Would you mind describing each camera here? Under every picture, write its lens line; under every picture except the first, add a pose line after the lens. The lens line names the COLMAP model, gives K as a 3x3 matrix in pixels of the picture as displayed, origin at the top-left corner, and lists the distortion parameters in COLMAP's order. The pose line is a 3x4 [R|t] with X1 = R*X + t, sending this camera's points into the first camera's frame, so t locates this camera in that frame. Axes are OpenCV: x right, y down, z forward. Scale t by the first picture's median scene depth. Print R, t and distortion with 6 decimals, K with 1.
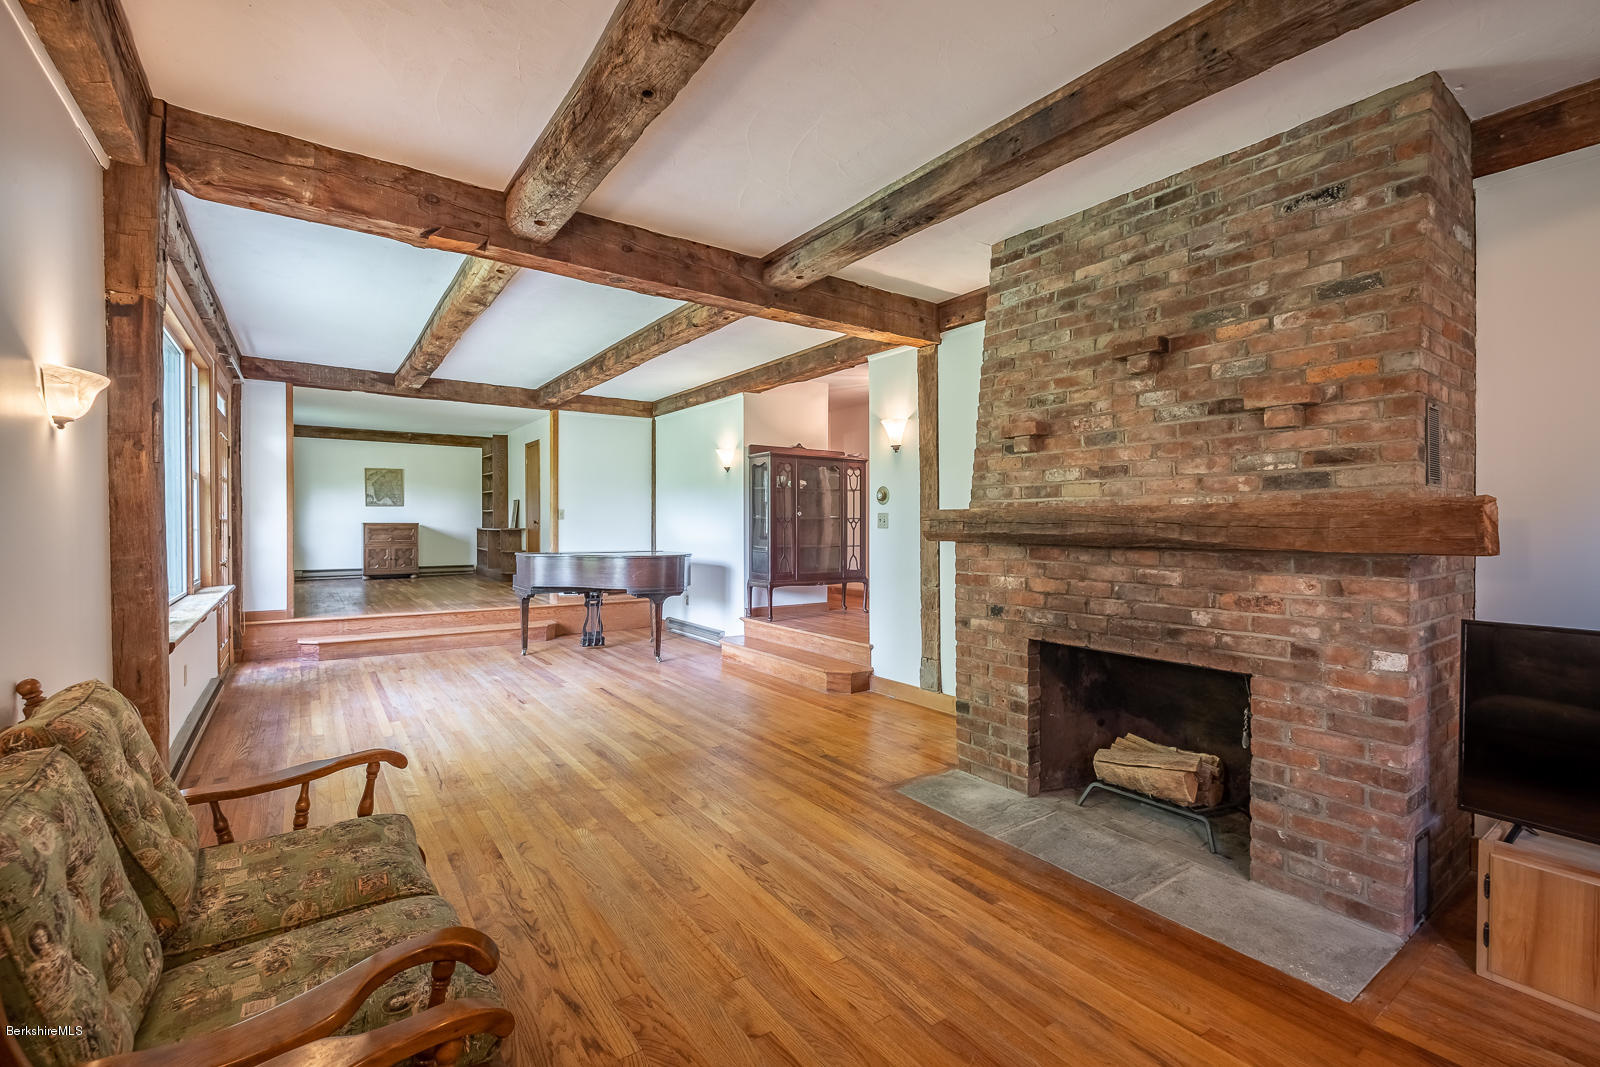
lens RADIAL K [[703.0, 0, 800.0], [0, 703.0, 533.5], [0, 0, 1]] dist [-0.000386, -0.000146]
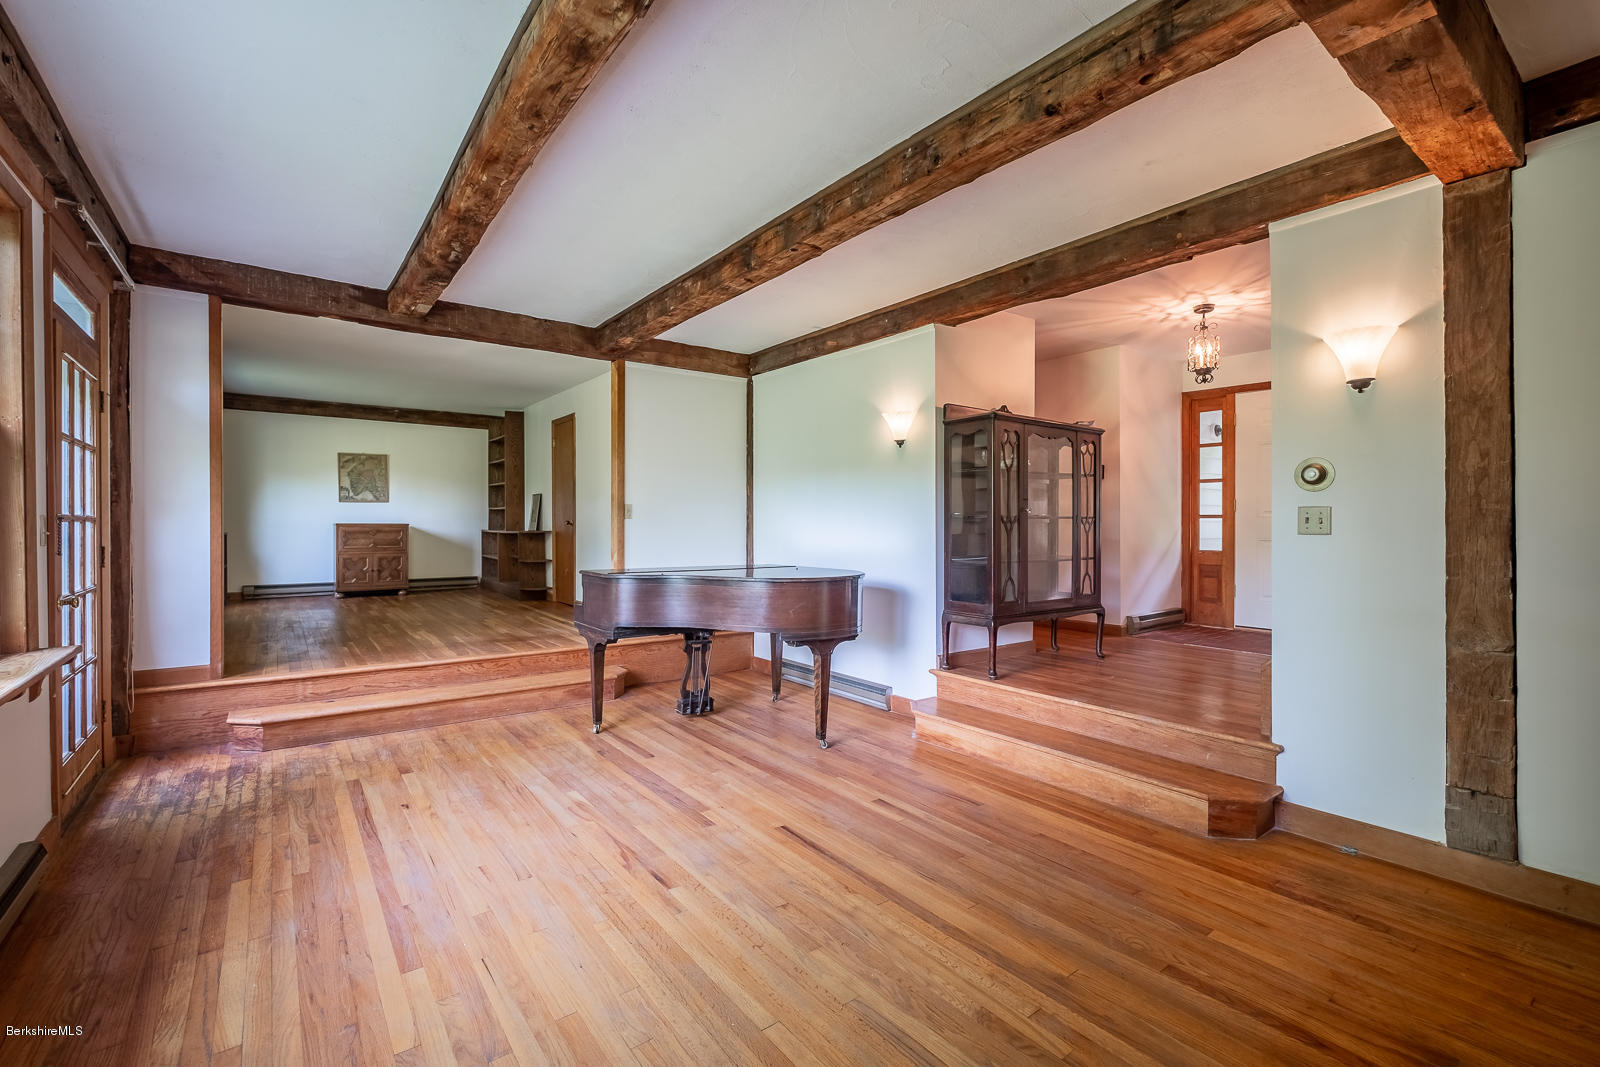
lens RADIAL K [[697.4, 0, 800.0], [0, 697.4, 533.5], [0, 0, 1]] dist [-0.001796, -0.000372]
pose [[0.999455, 0.000228, 0.033004, -0.313581], [-0.000195, 0.999999, -0.000996, -0.008045], [-0.033004, 0.000989, 0.999455, 0.499258]]
